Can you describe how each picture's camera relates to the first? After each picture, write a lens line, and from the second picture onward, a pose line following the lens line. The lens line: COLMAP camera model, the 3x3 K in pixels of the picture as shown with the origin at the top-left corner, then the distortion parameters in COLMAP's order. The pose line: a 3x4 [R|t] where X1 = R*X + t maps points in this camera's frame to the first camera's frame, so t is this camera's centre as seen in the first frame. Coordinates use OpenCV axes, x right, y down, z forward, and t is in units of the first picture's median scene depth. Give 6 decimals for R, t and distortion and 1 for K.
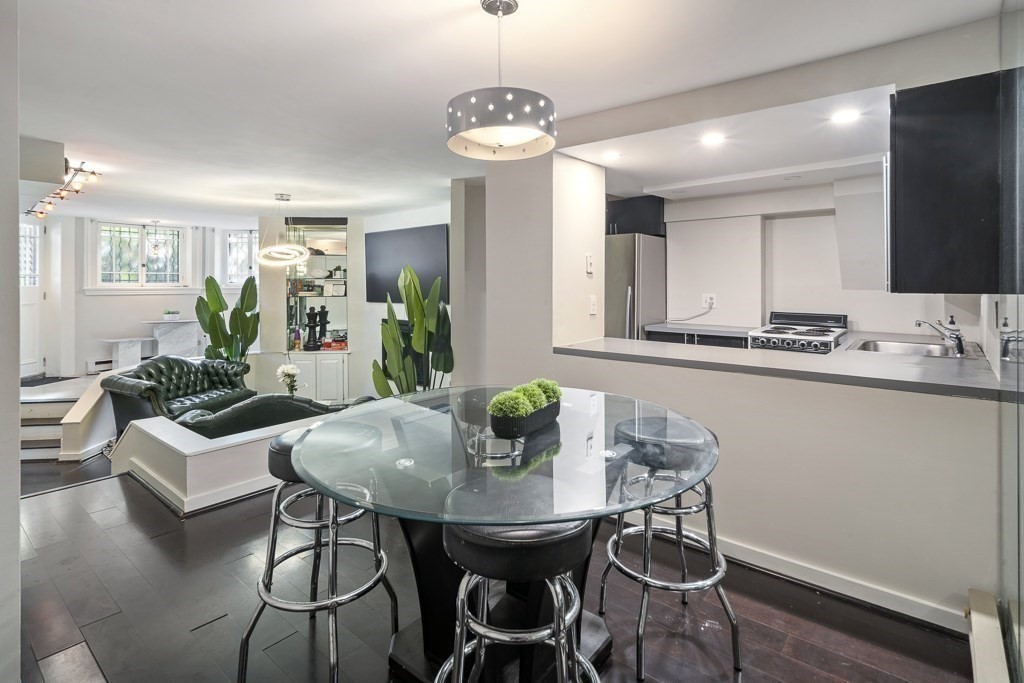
lens RADIAL K [[500.8, 0, 521.7], [0, 500.8, 288.7], [0, 0, 1]] dist [-0.004107, -0.000792]
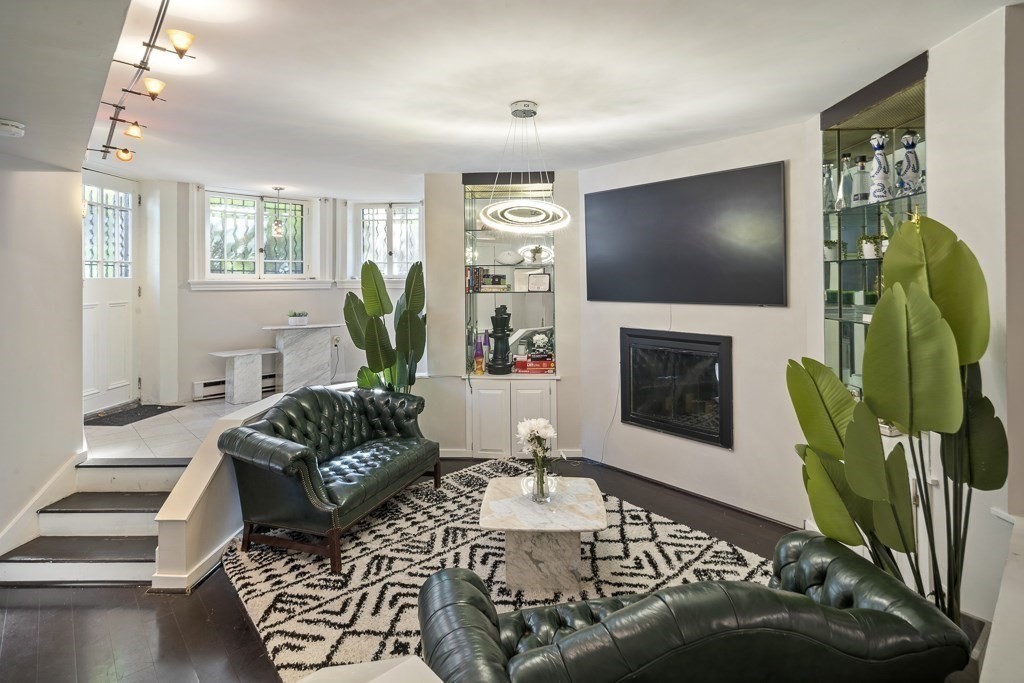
lens RADIAL K [[507.2, 0, 519.5], [0, 507.2, 285.1], [0, 0, 1]] dist [0.002076, -0.000274]
pose [[0.990422, -0.002555, -0.138048, -0.307062], [0.002838, 0.999994, 0.001857, 0.005205], [0.138043, -0.002231, 0.990424, 0.343600]]
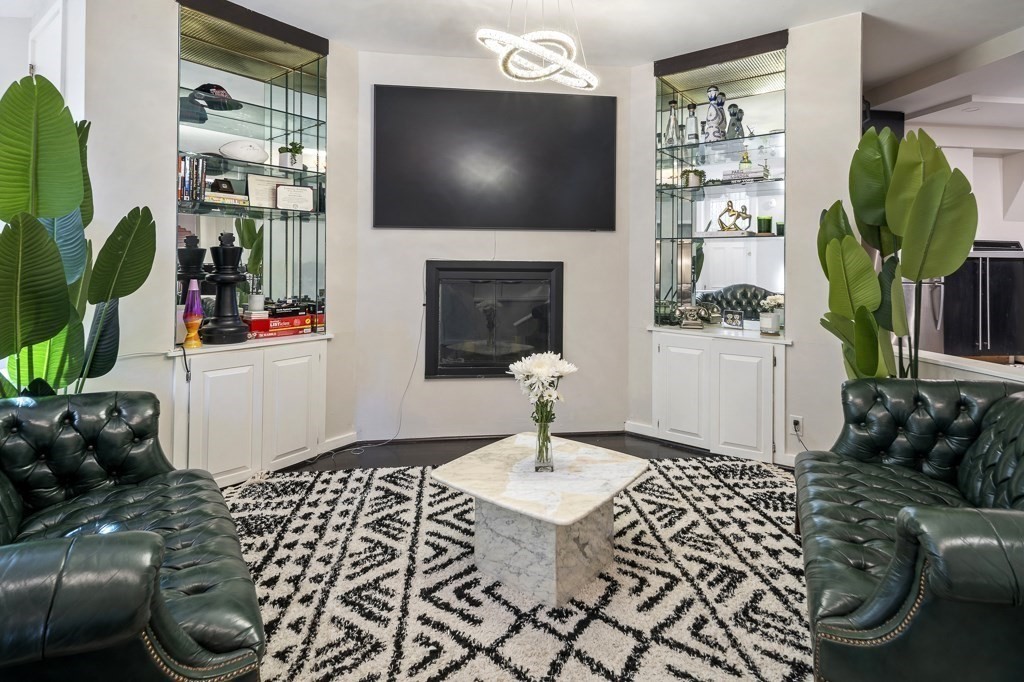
lens RADIAL K [[517.3, 0, 523.7], [0, 517.3, 261.0], [0, 0, 1]] dist [0.001006, 0.000038]
pose [[0.680771, 0.009553, 0.732434, -0.575124], [-0.002465, 0.999939, -0.010751, 0.063909], [-0.732492, 0.005513, 0.680753, 0.557346]]
